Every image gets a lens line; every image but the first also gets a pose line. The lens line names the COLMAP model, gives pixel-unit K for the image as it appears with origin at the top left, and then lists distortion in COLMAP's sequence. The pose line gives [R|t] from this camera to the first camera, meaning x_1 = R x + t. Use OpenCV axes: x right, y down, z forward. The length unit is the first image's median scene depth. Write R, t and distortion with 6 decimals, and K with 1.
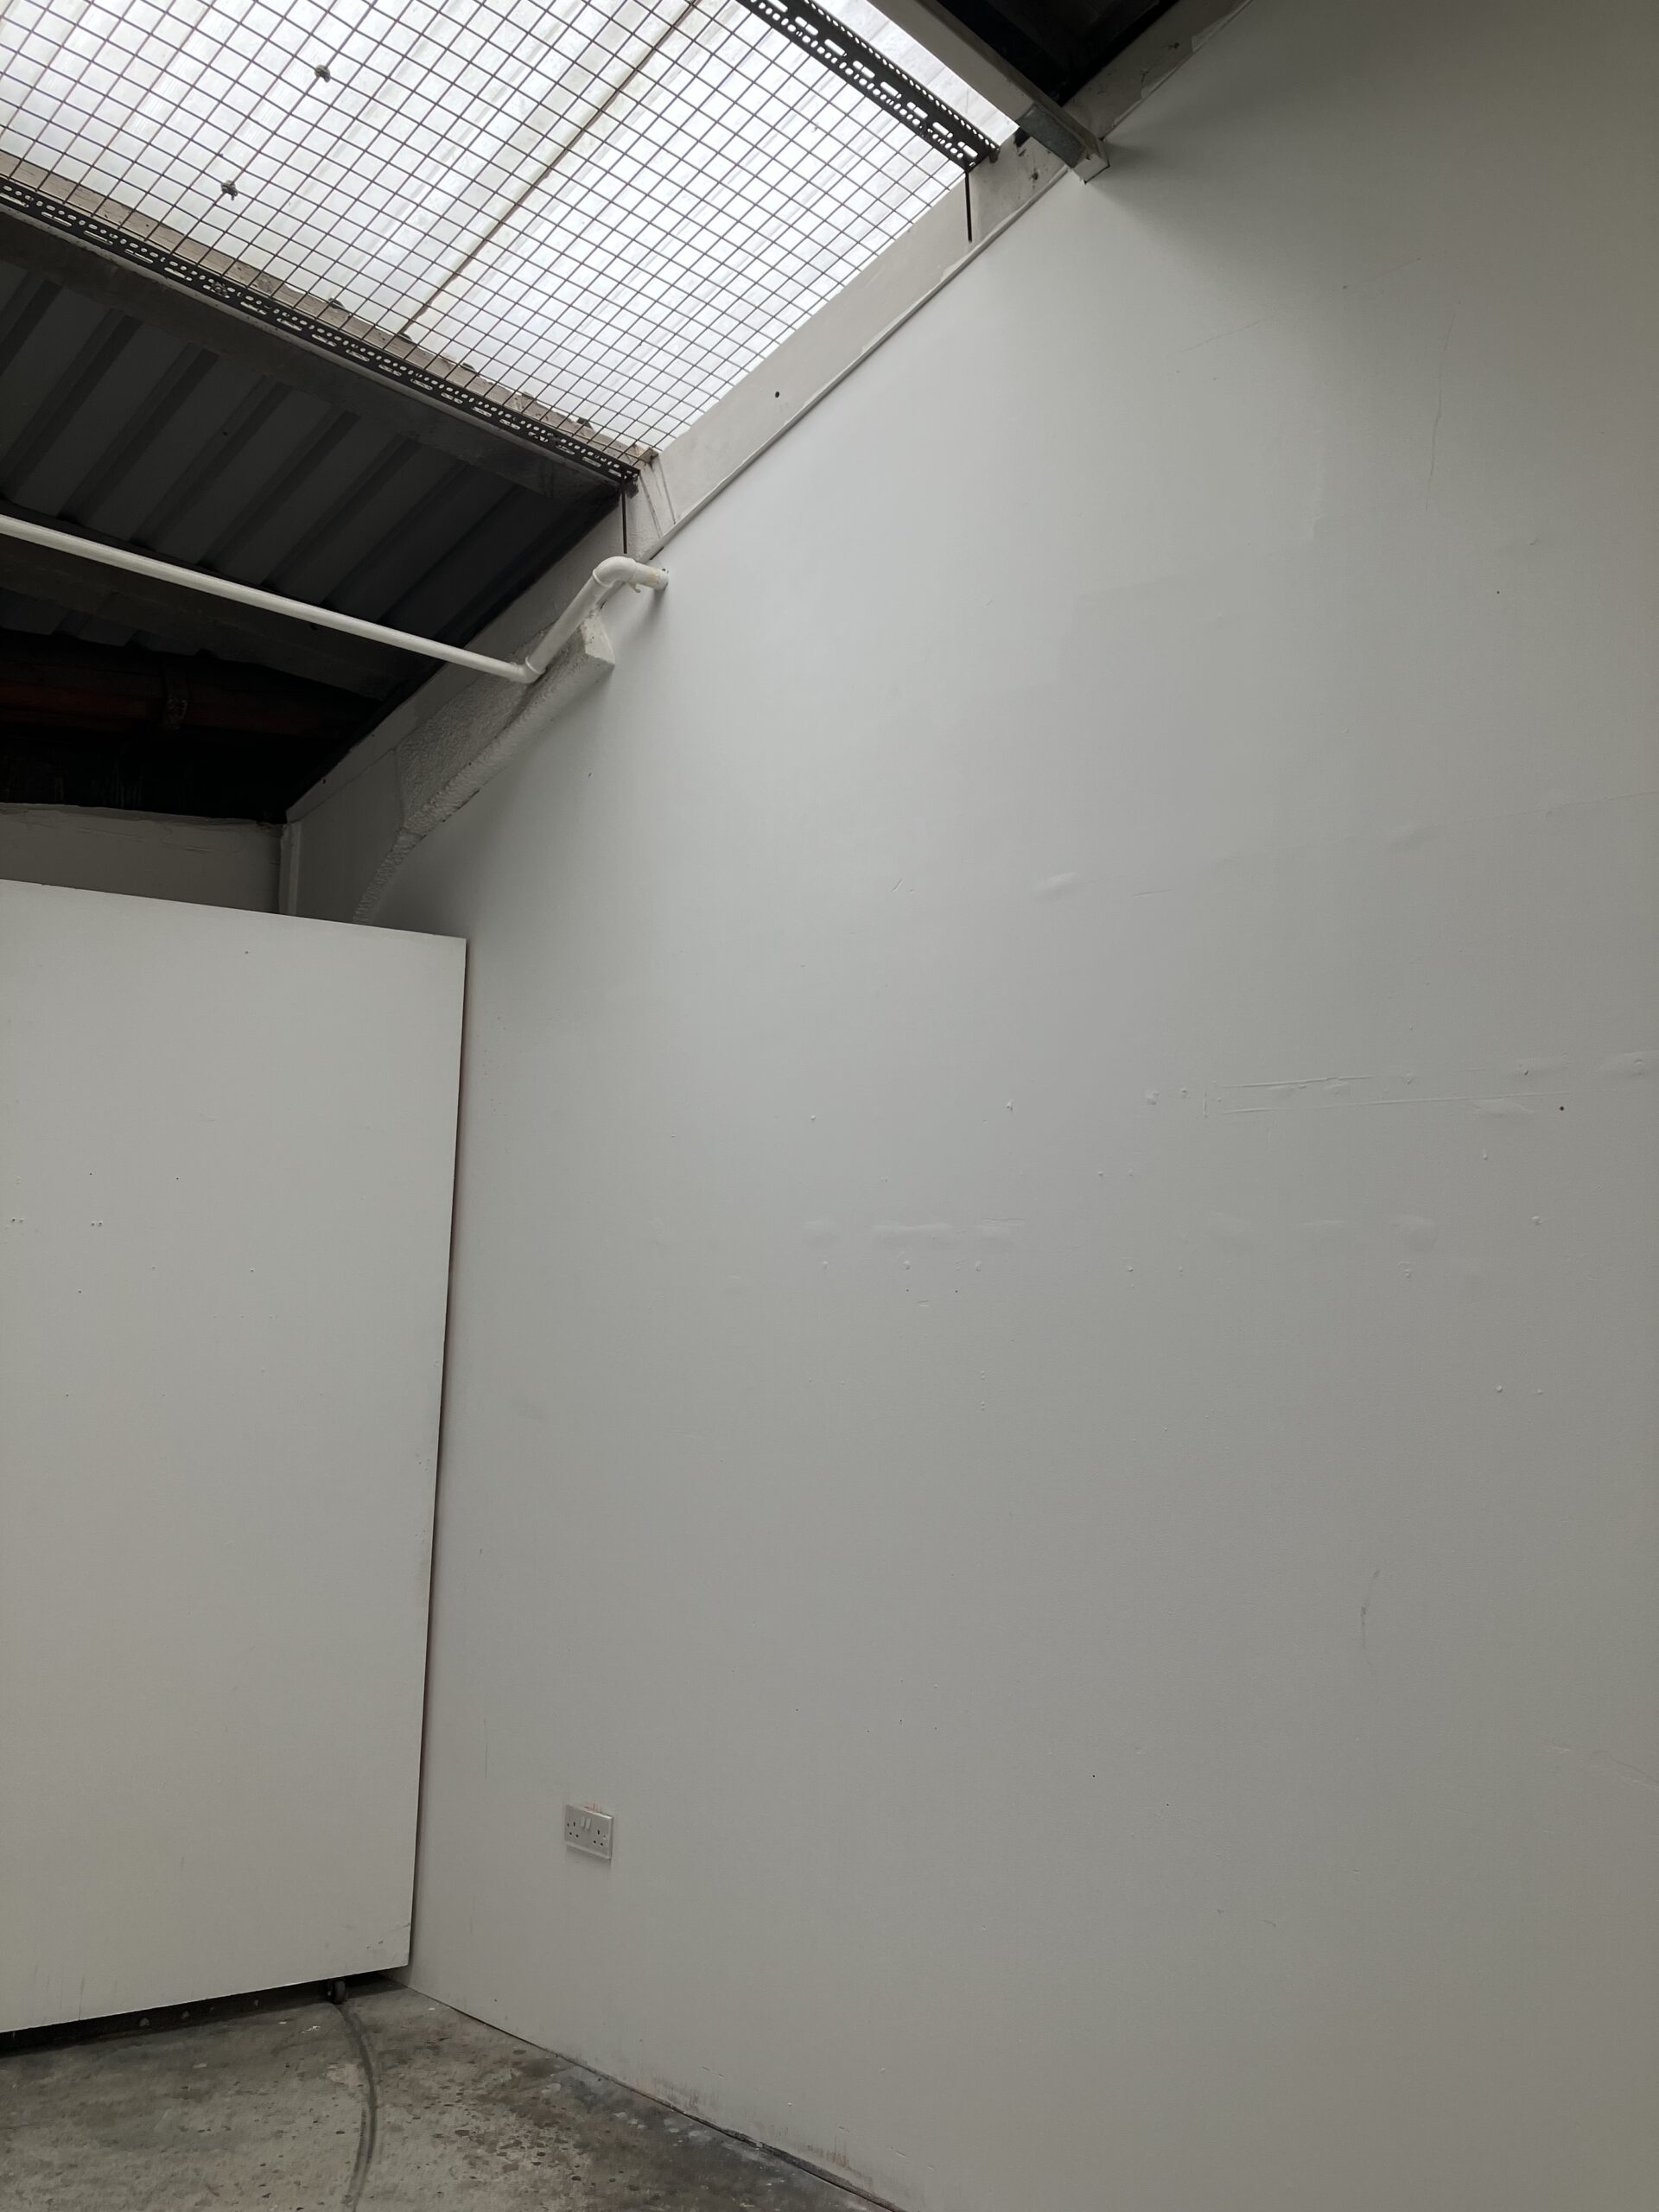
lens RADIAL K [[1810.5, 0, 848.4], [0, 1810.5, 1110.0], [0, 0, 1]] dist [0.036198, -0.038486]
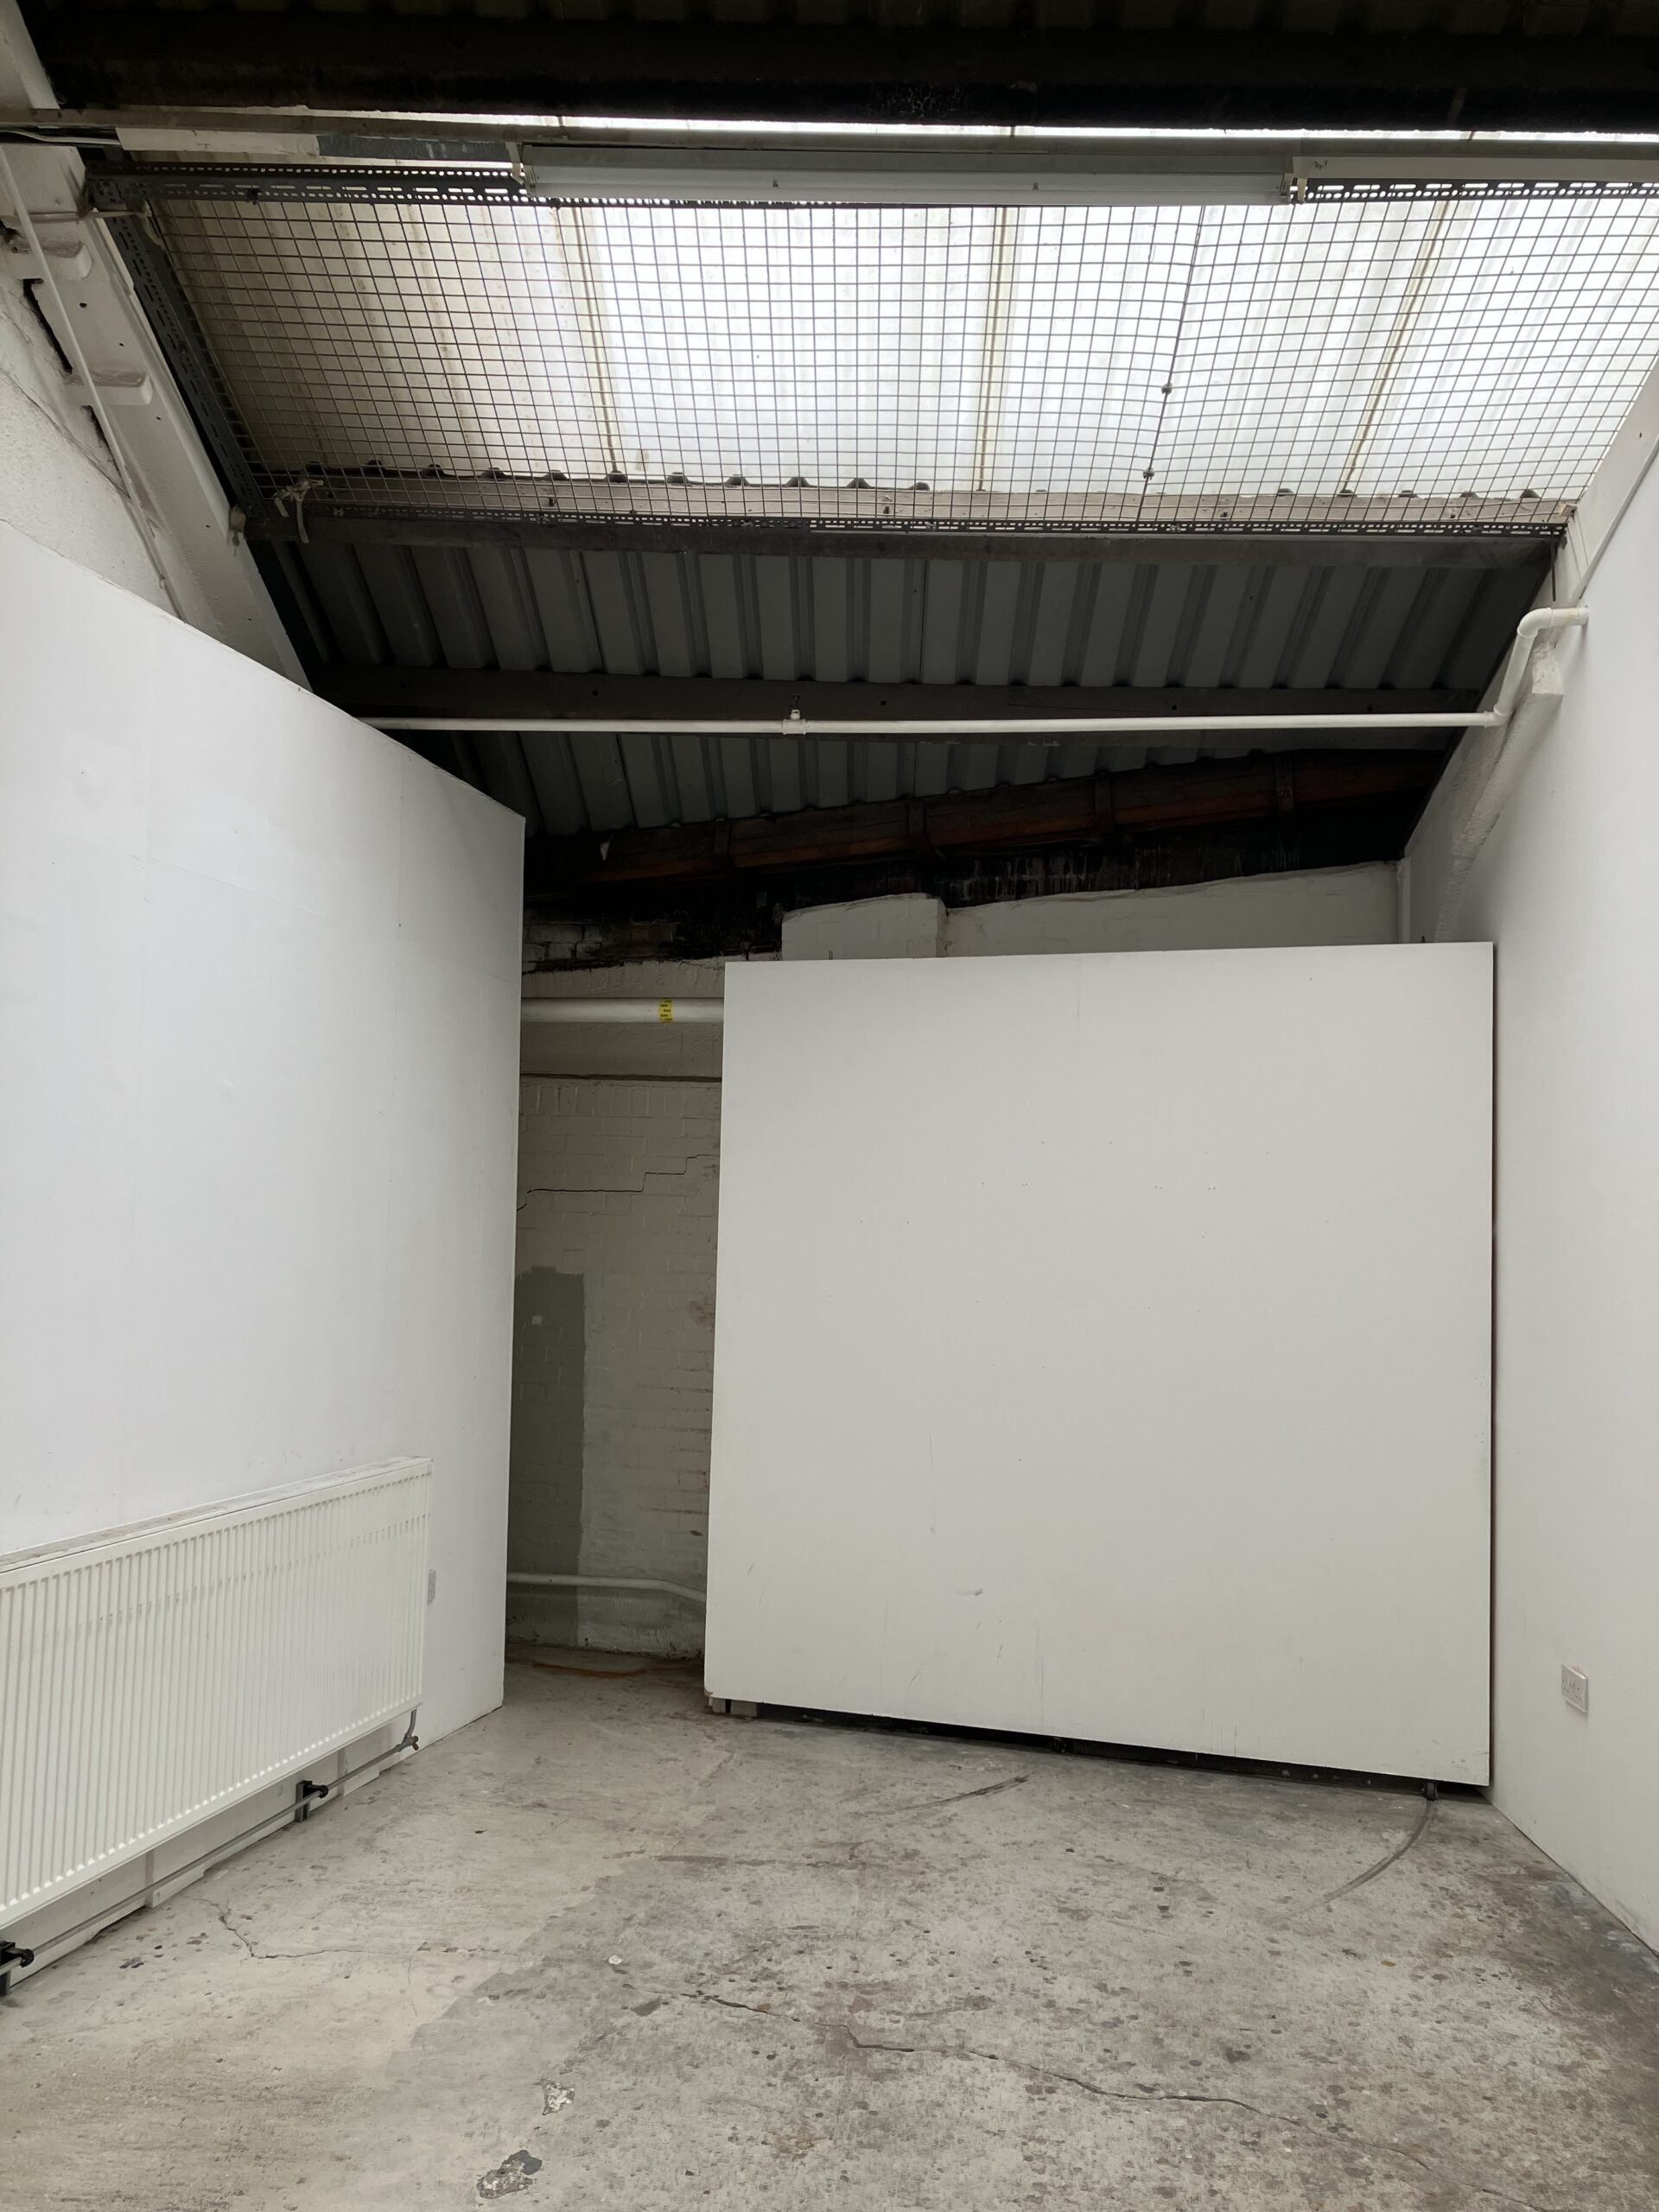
lens RADIAL K [[1810.5, 0, 832.7], [0, 1810.5, 1114.7], [0, 0, 1]] dist [0.036198, -0.038486]
pose [[0.655758, -0.054040, -0.753034, 0.439270], [0.069030, 0.997549, -0.011474, 0.001474], [0.751808, -0.044458, 0.657881, -0.126079]]
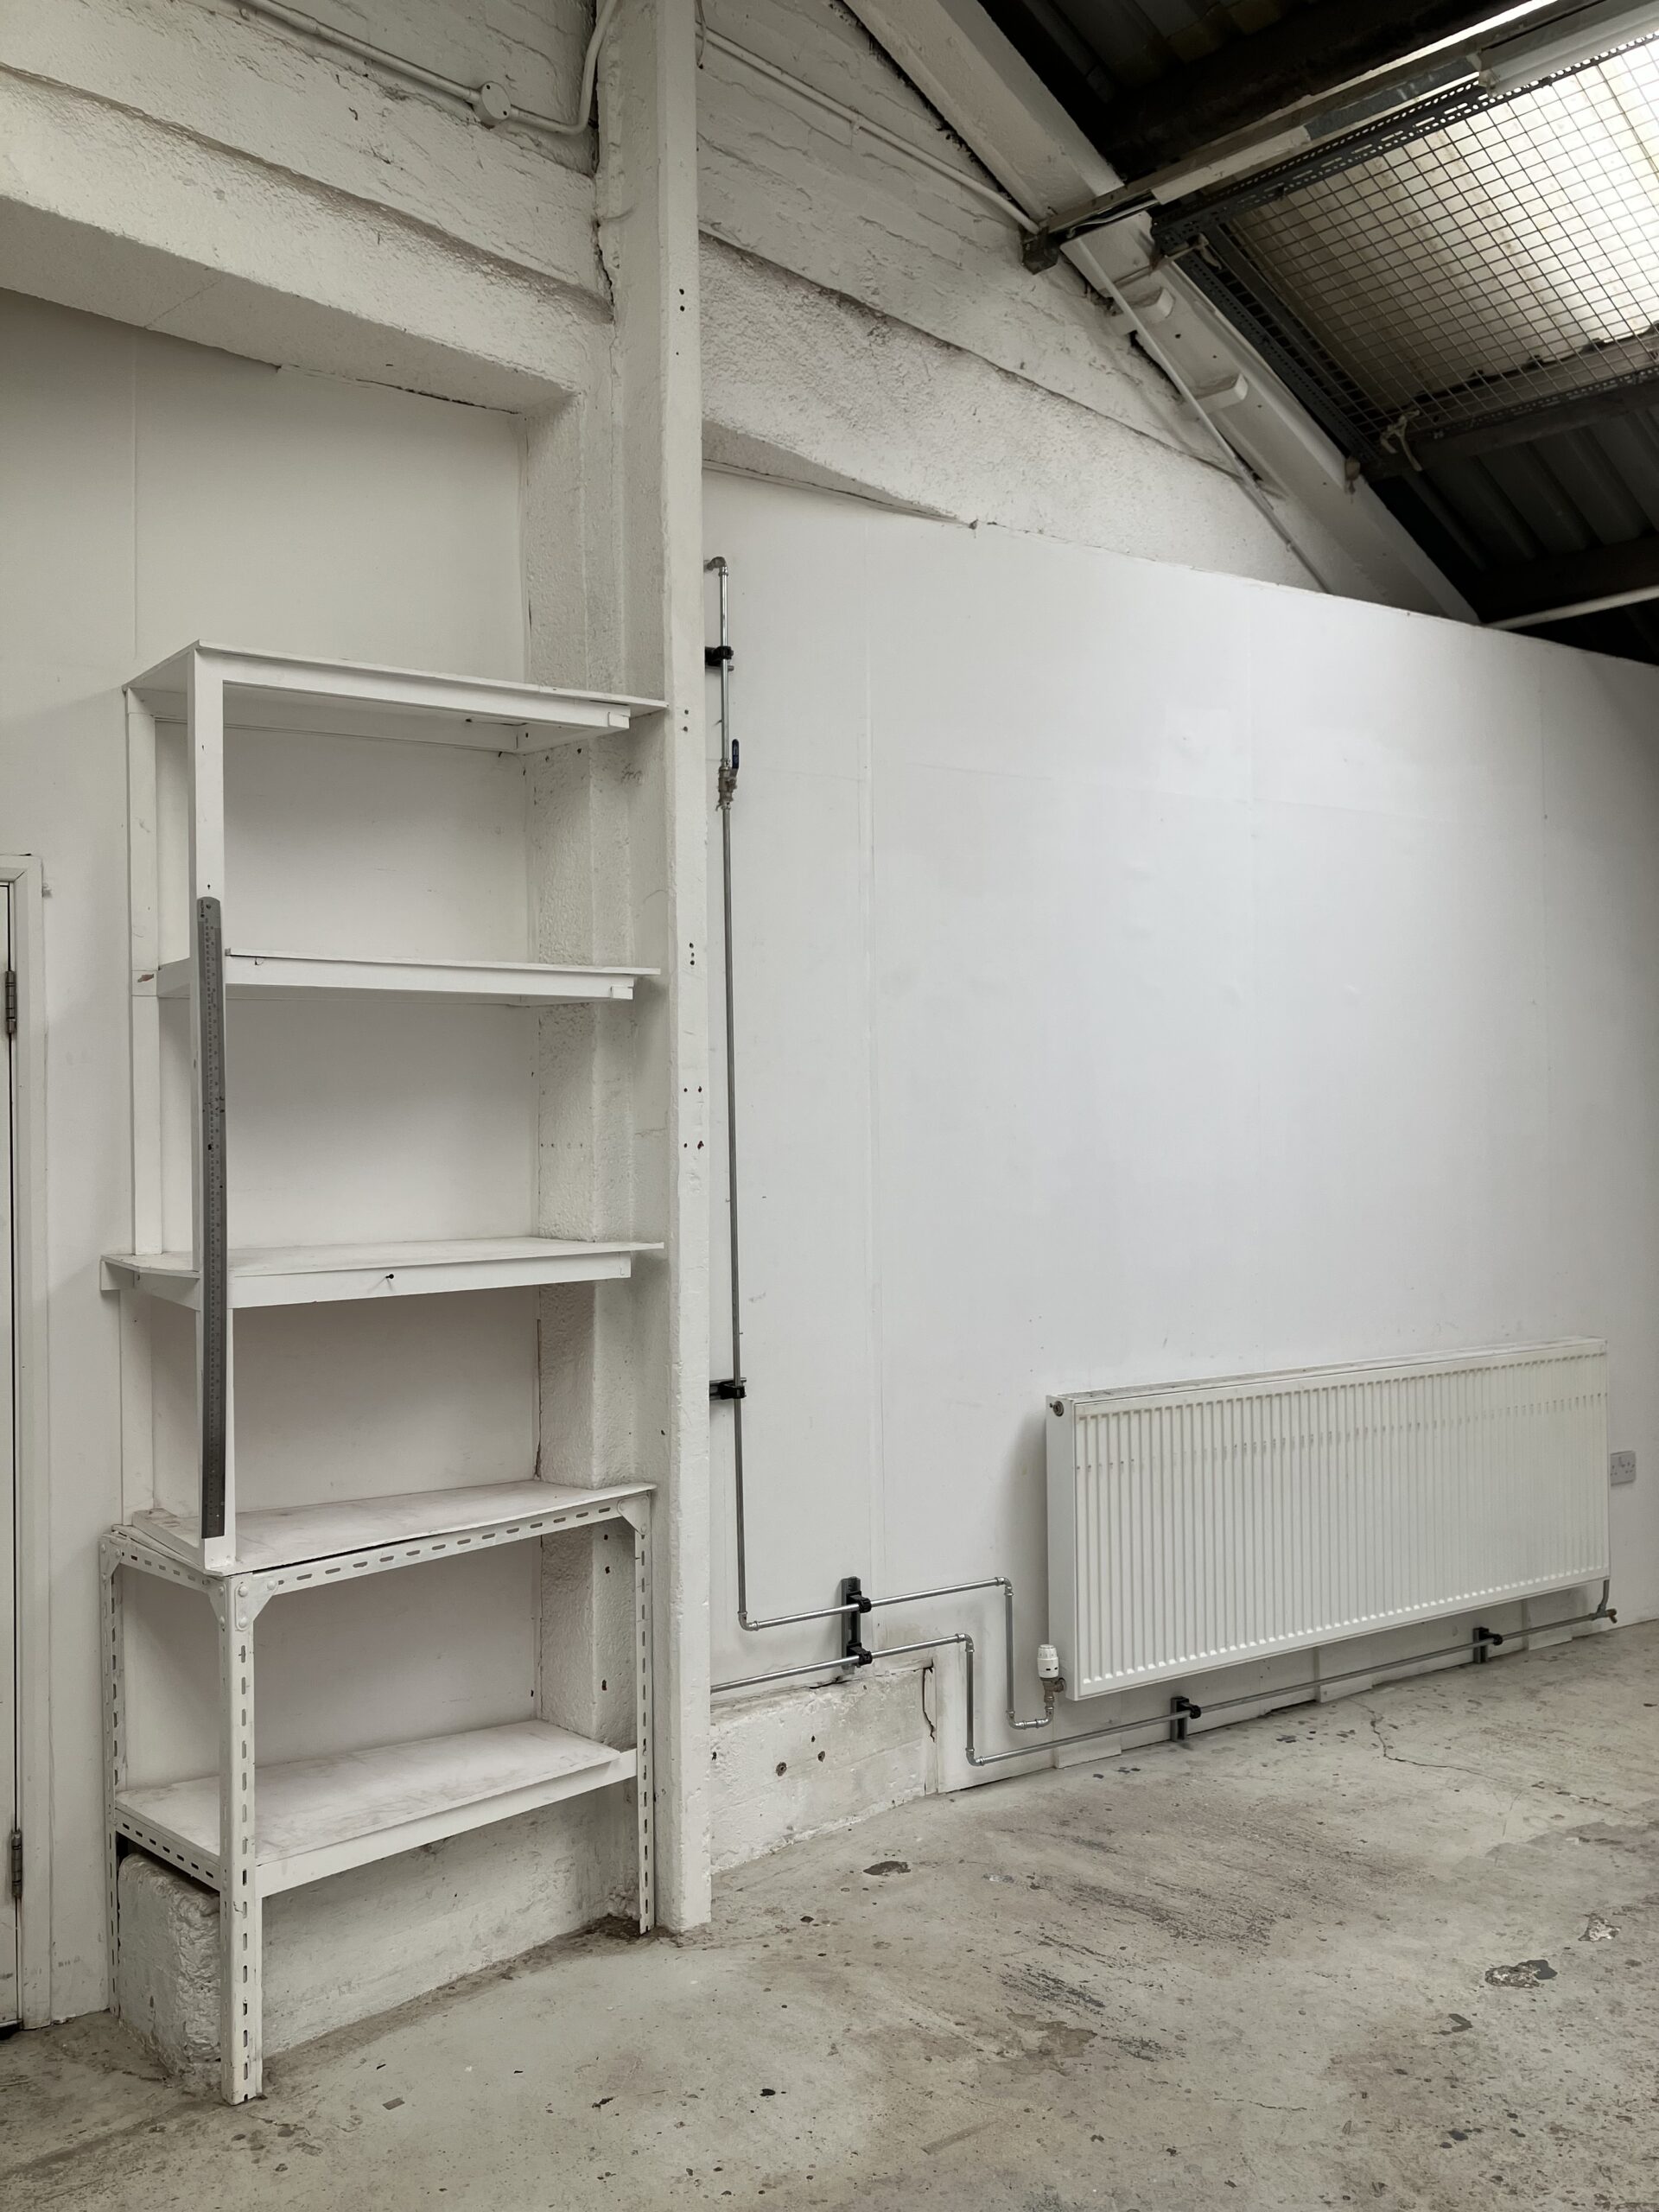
lens RADIAL K [[1810.5, 0, 840.4], [0, 1810.5, 1105.5], [0, 0, 1]] dist [0.036198, -0.038486]
pose [[-0.055271, -0.032270, -0.997950, 0.609607], [0.114446, 0.992686, -0.038439, 0.030575], [0.991891, -0.116336, -0.051174, 0.037189]]
